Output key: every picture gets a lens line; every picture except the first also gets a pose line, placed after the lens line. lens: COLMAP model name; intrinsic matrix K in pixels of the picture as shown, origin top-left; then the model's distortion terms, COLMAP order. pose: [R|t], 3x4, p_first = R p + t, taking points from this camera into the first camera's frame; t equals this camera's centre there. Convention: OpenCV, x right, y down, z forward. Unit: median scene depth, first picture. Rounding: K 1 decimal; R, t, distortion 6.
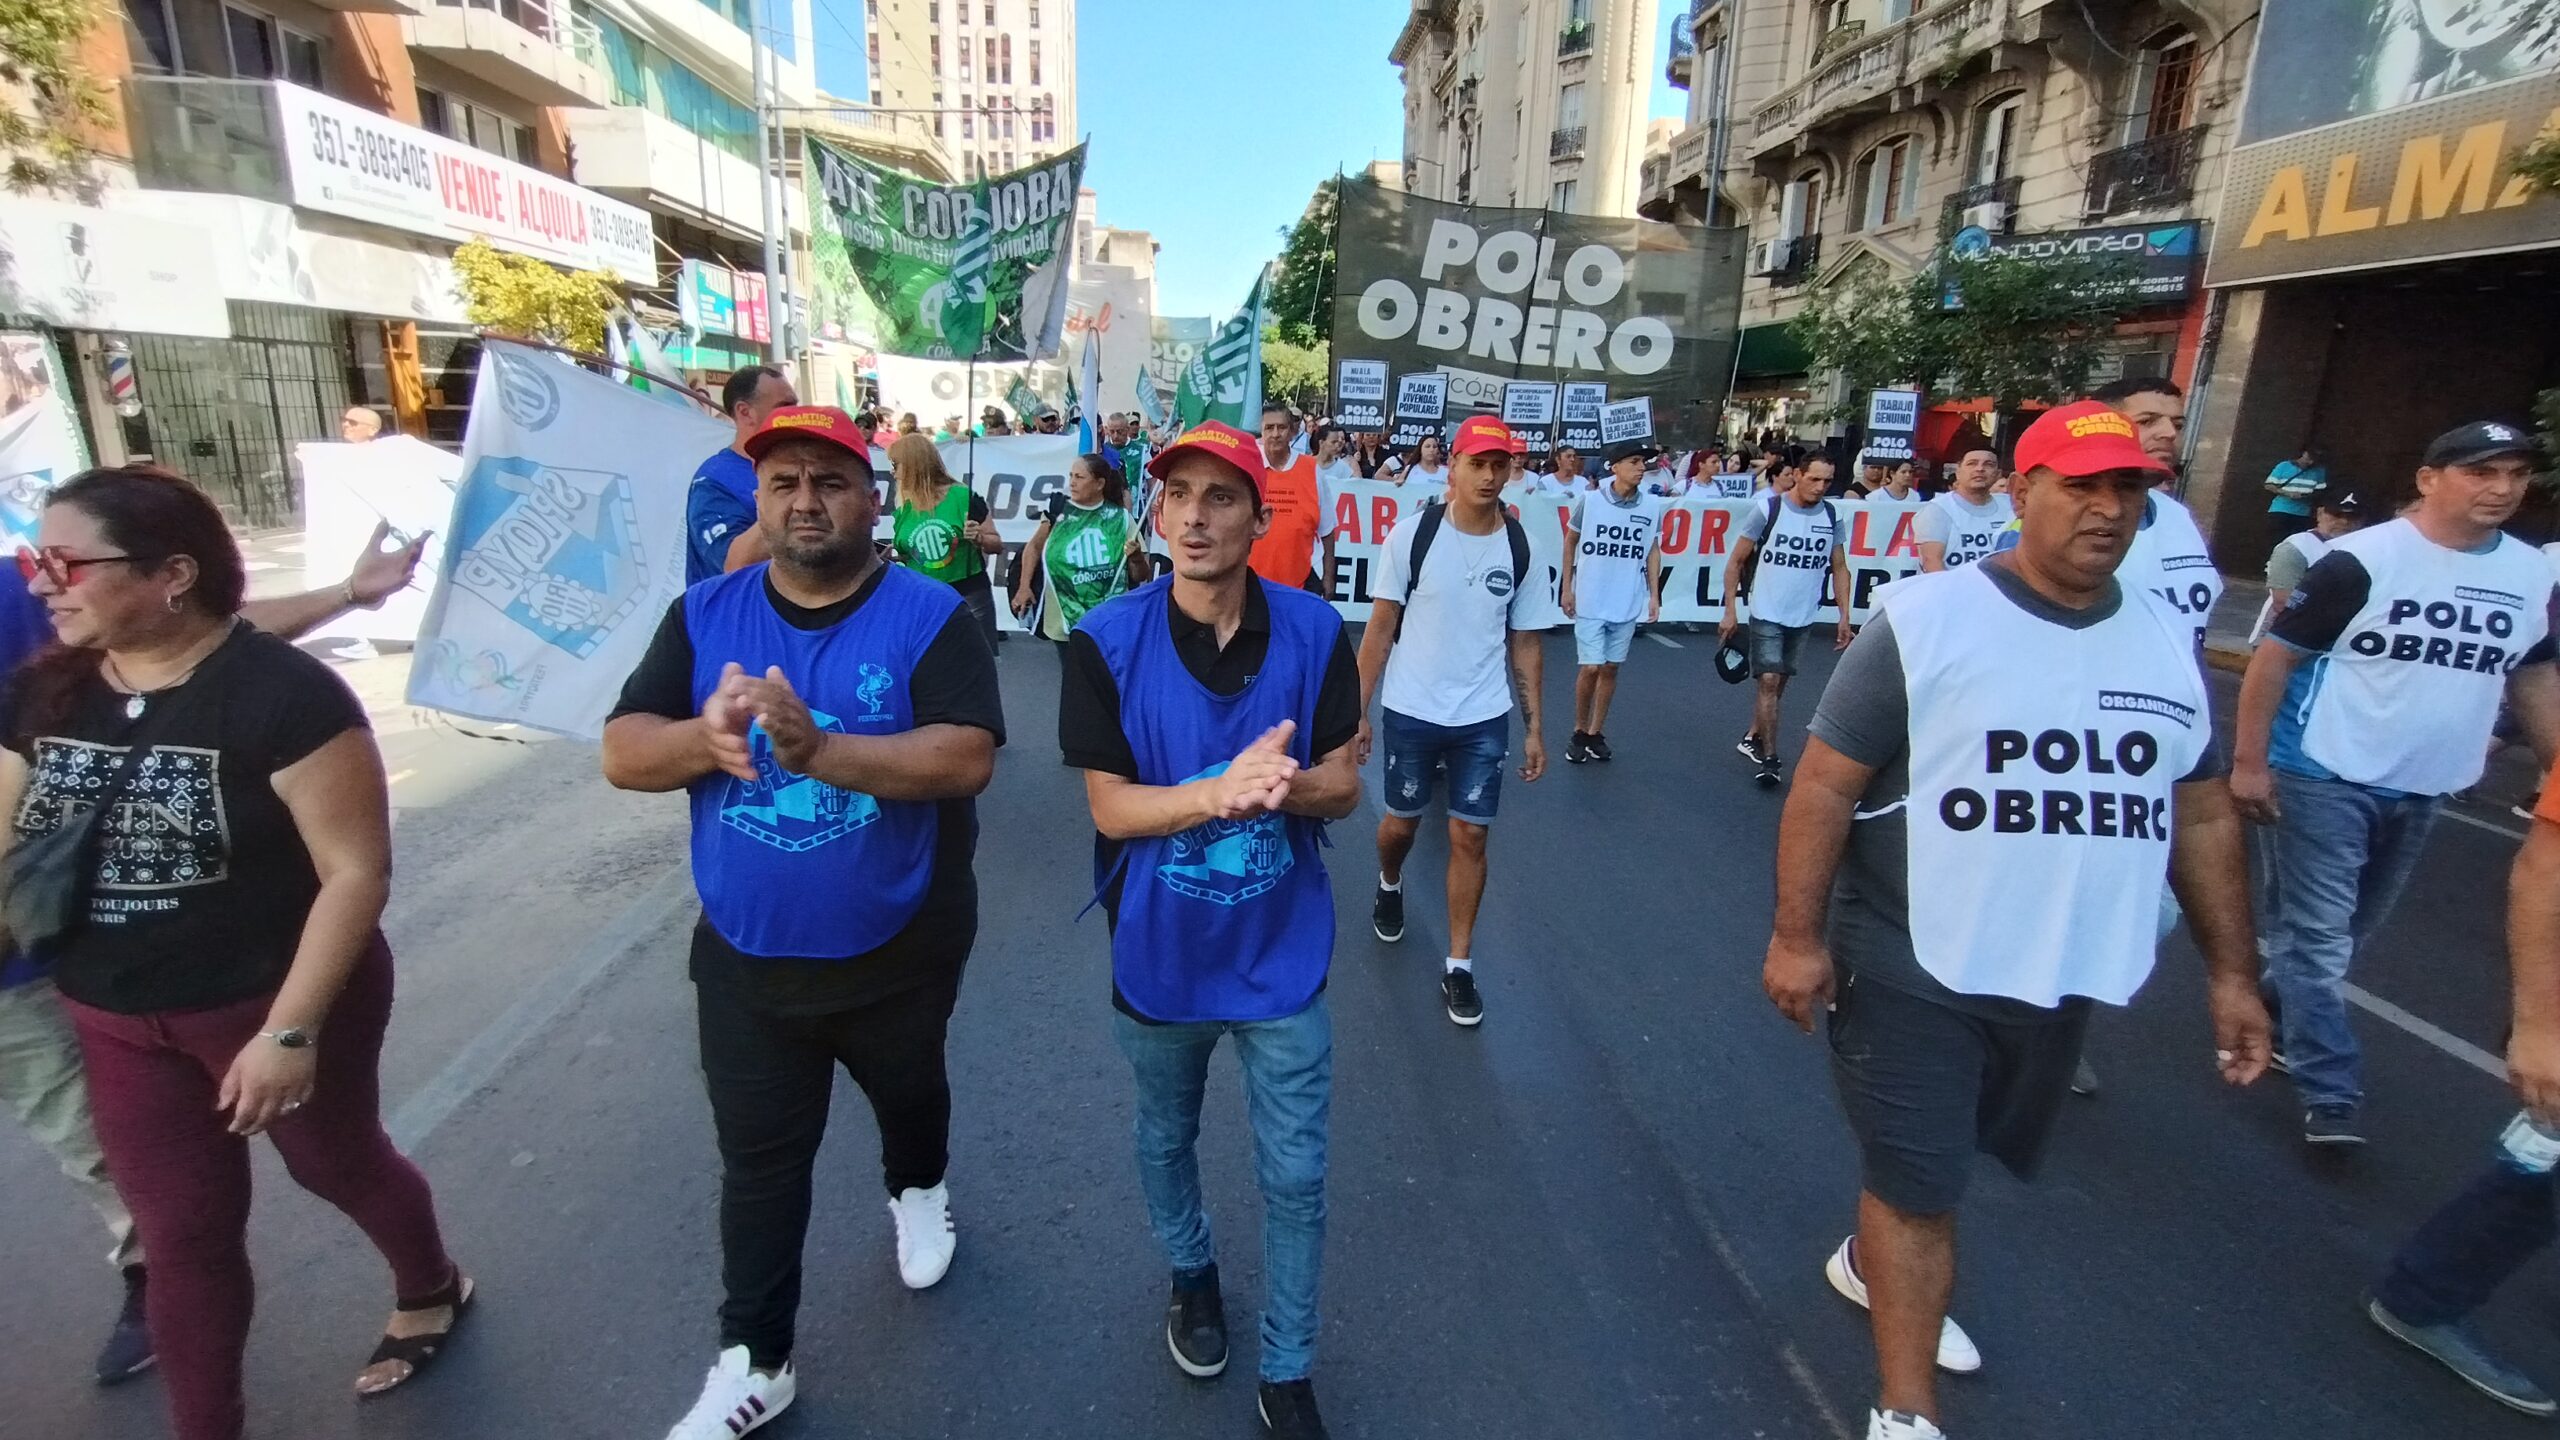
lens RADIAL K [[1180.5, 0, 1280.0], [0, 1180.5, 720.0], [0, 0, 1]] dist [0.001716, 0.000615]
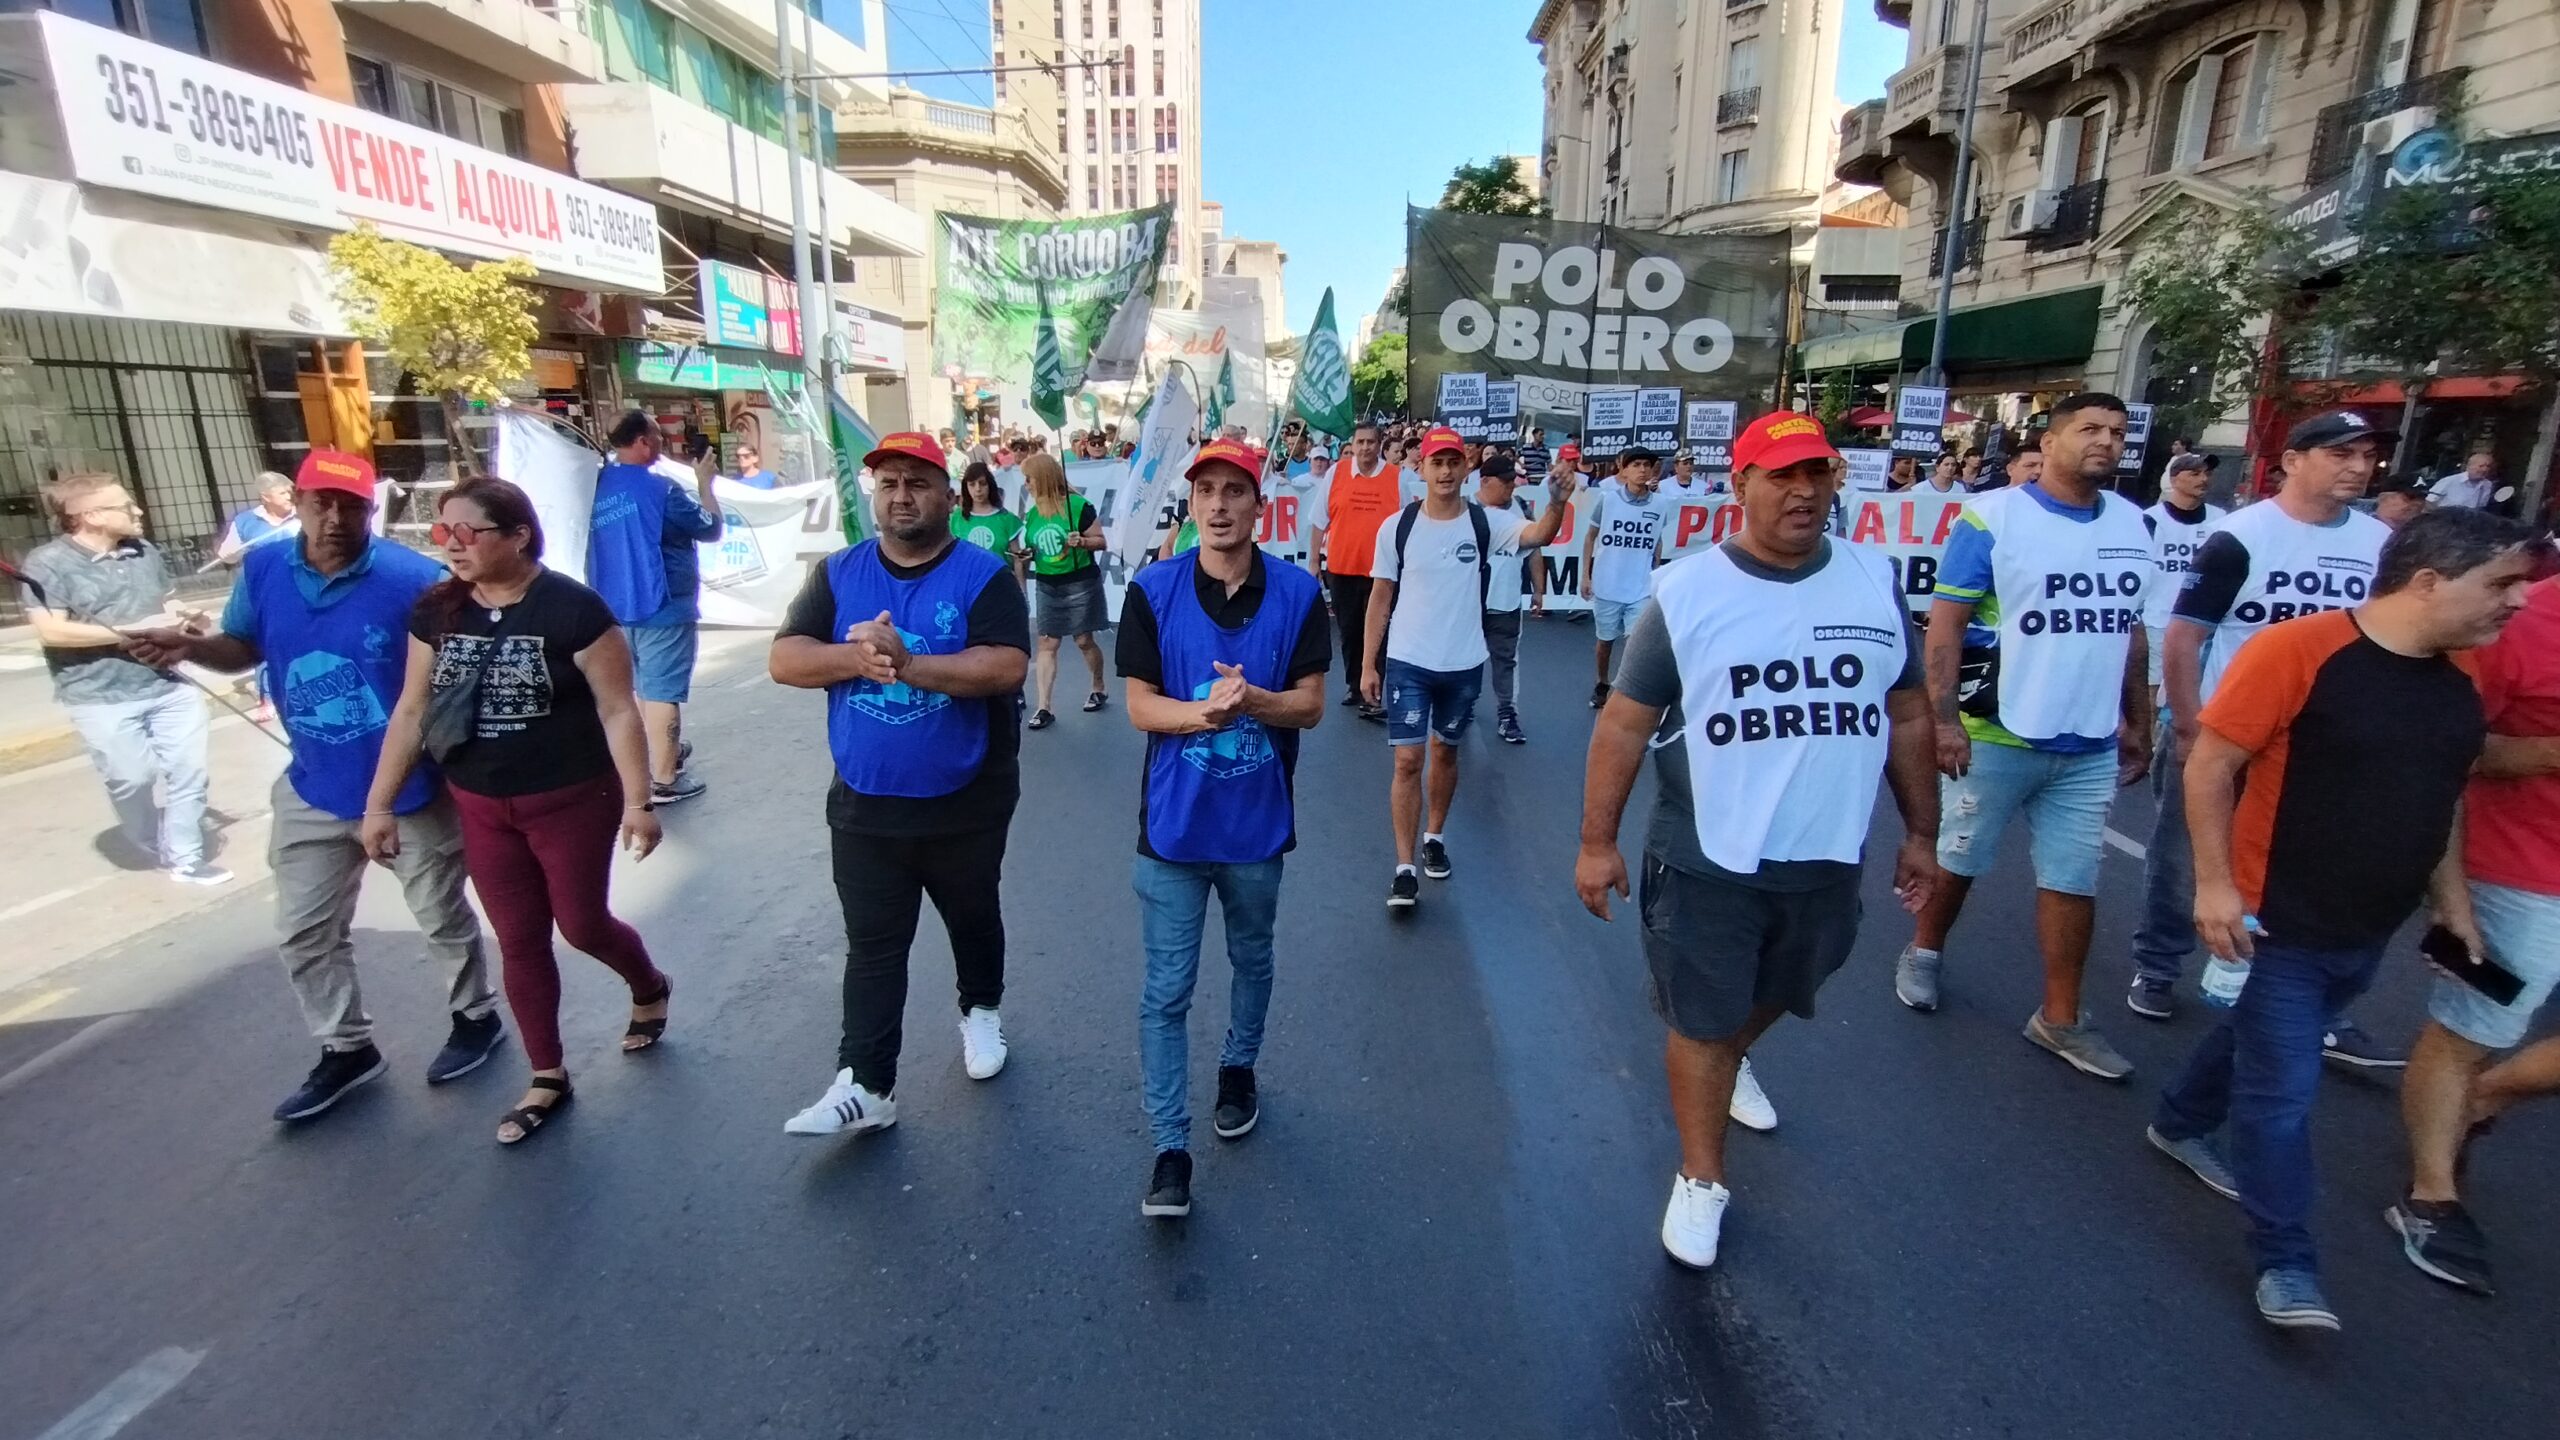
lens RADIAL K [[1209.2, 0, 1286.8], [0, 1209.2, 728.1], [0, 0, 1]] dist [-0.001139, 0.000644]
pose [[0.995083, 0.002292, -0.099015, 0.002162], [-0.003042, 0.999968, -0.007433, -0.048500], [0.098994, 0.007698, 0.995058, 0.179768]]
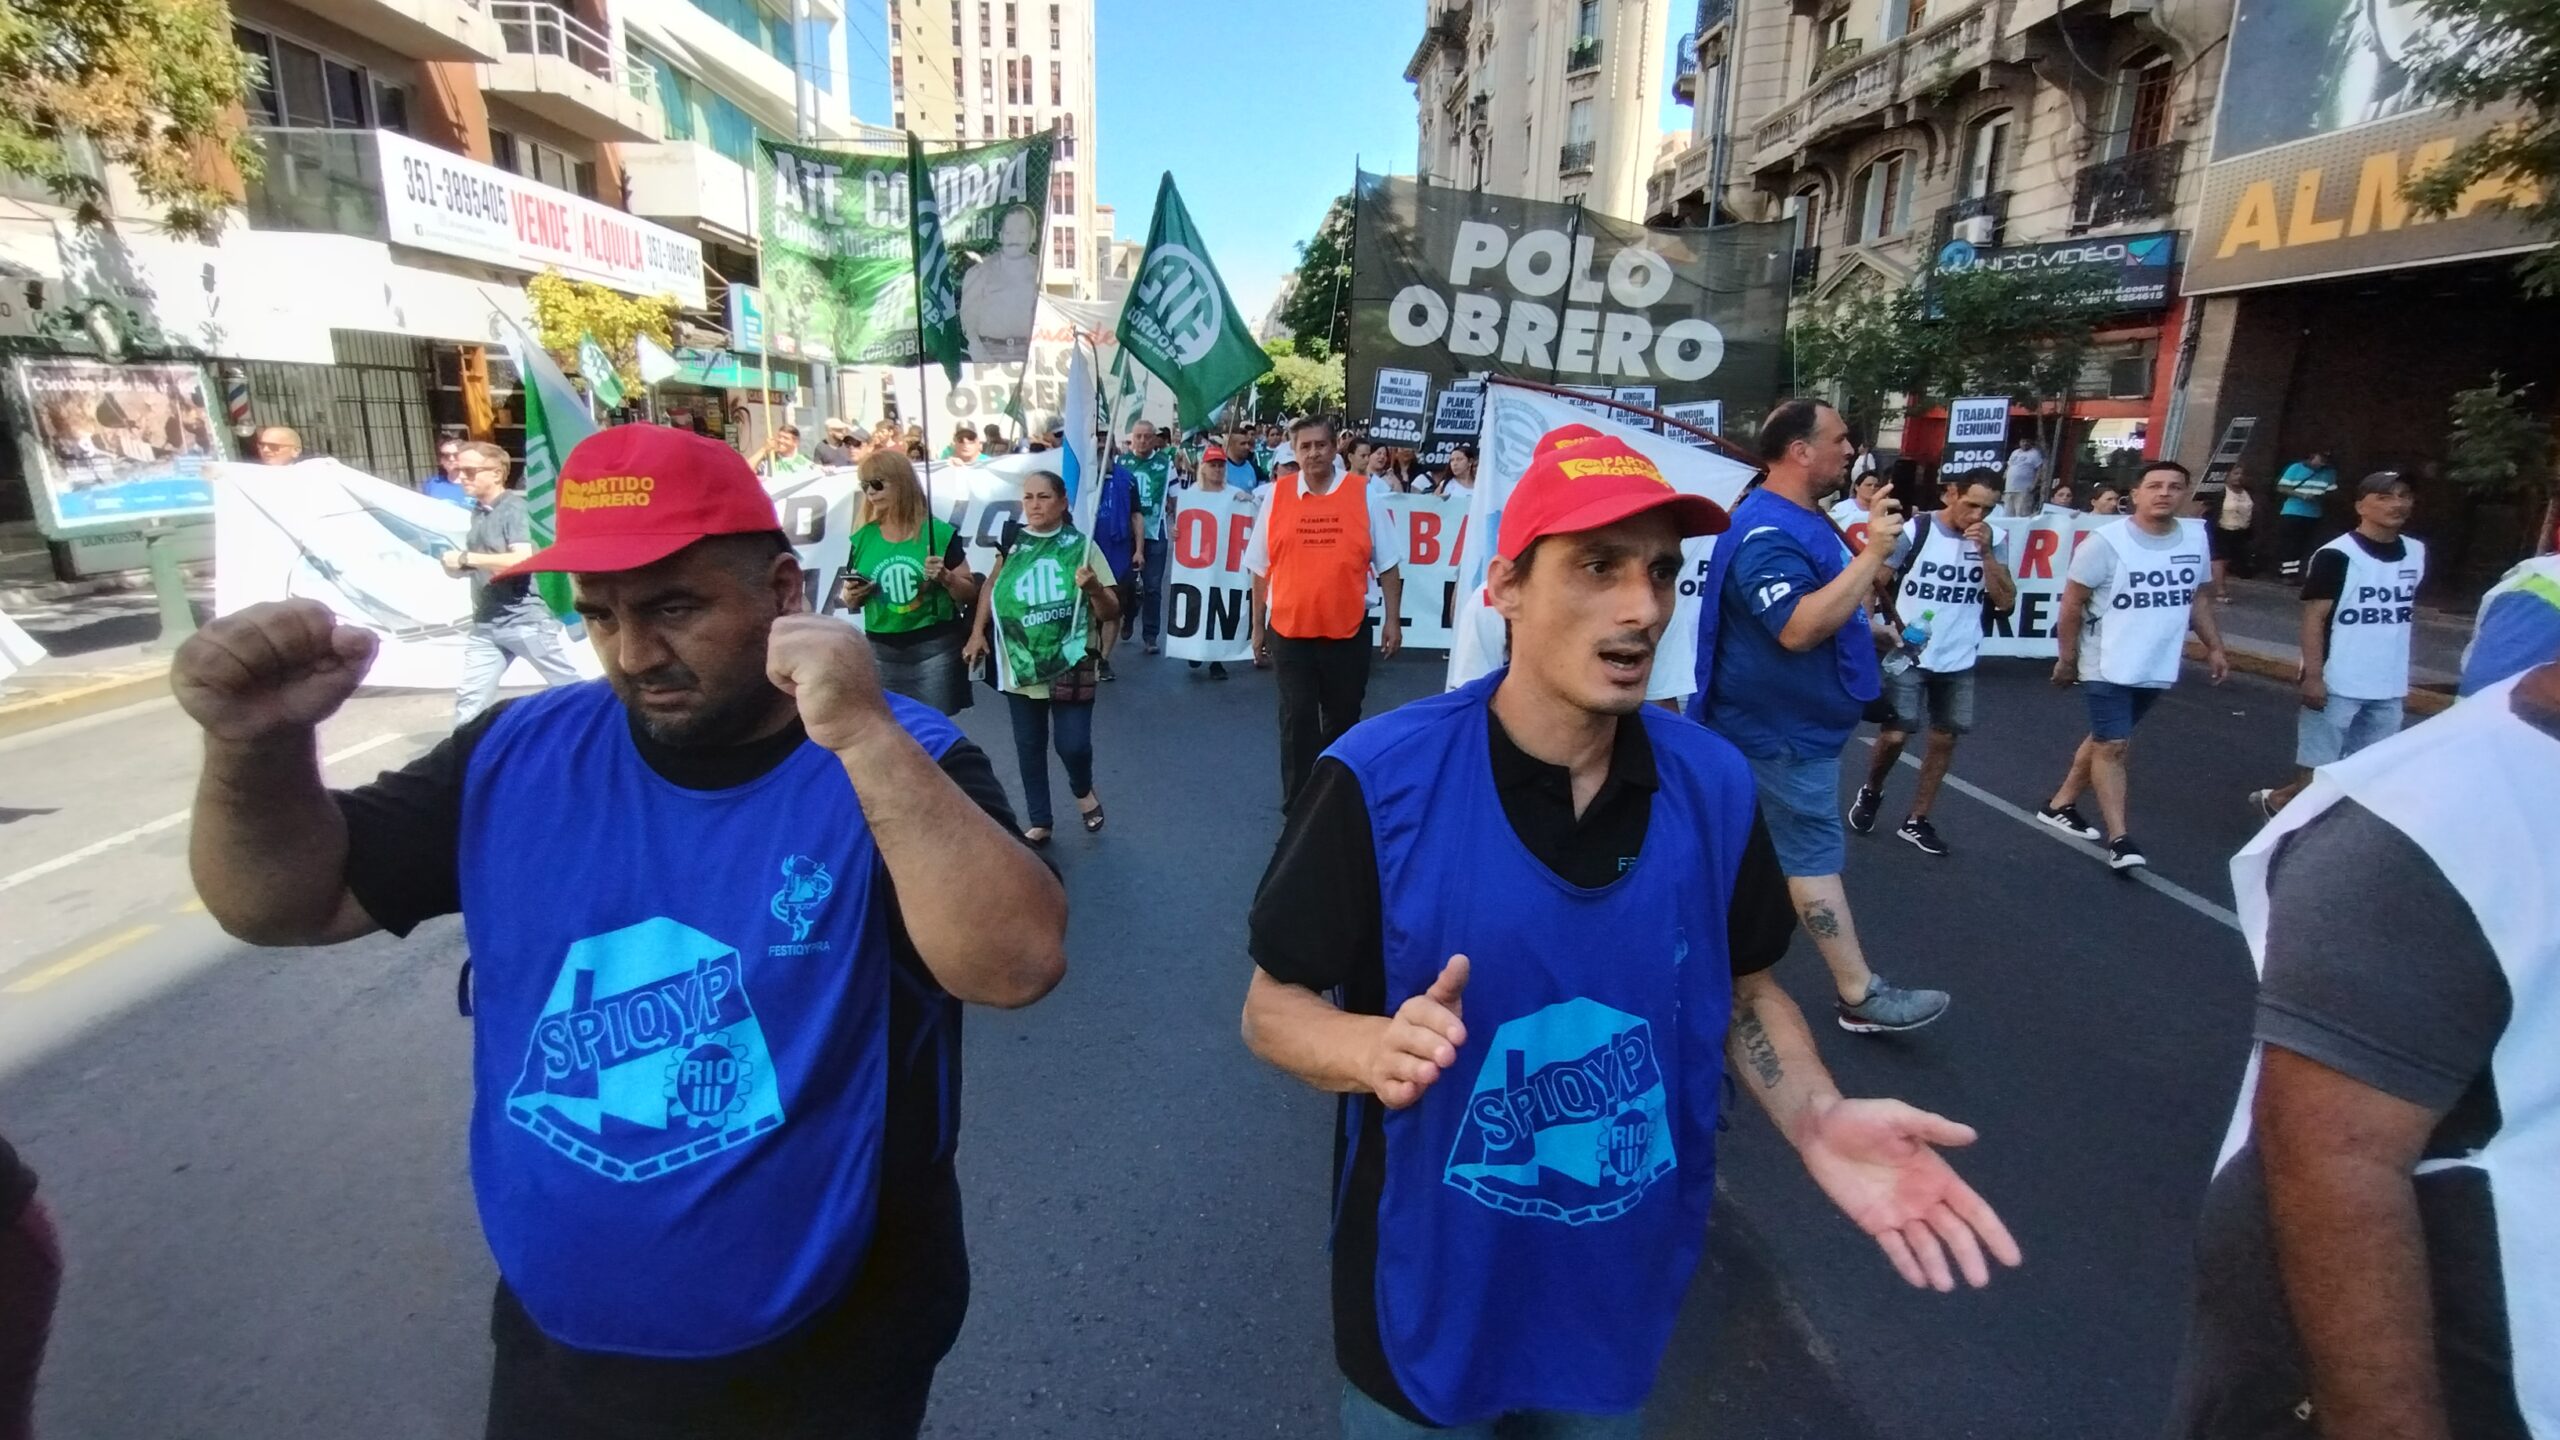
lens RADIAL K [[1168.6, 0, 1272.0], [0, 1168.6, 720.9], [0, 0, 1]] dist [0.000156, -0.000027]
pose [[0.999760, -0.003377, -0.021655, 0.000181], [0.003261, 0.999980, -0.005403, 0.008003], [0.021673, 0.005331, 0.999751, -0.031537]]
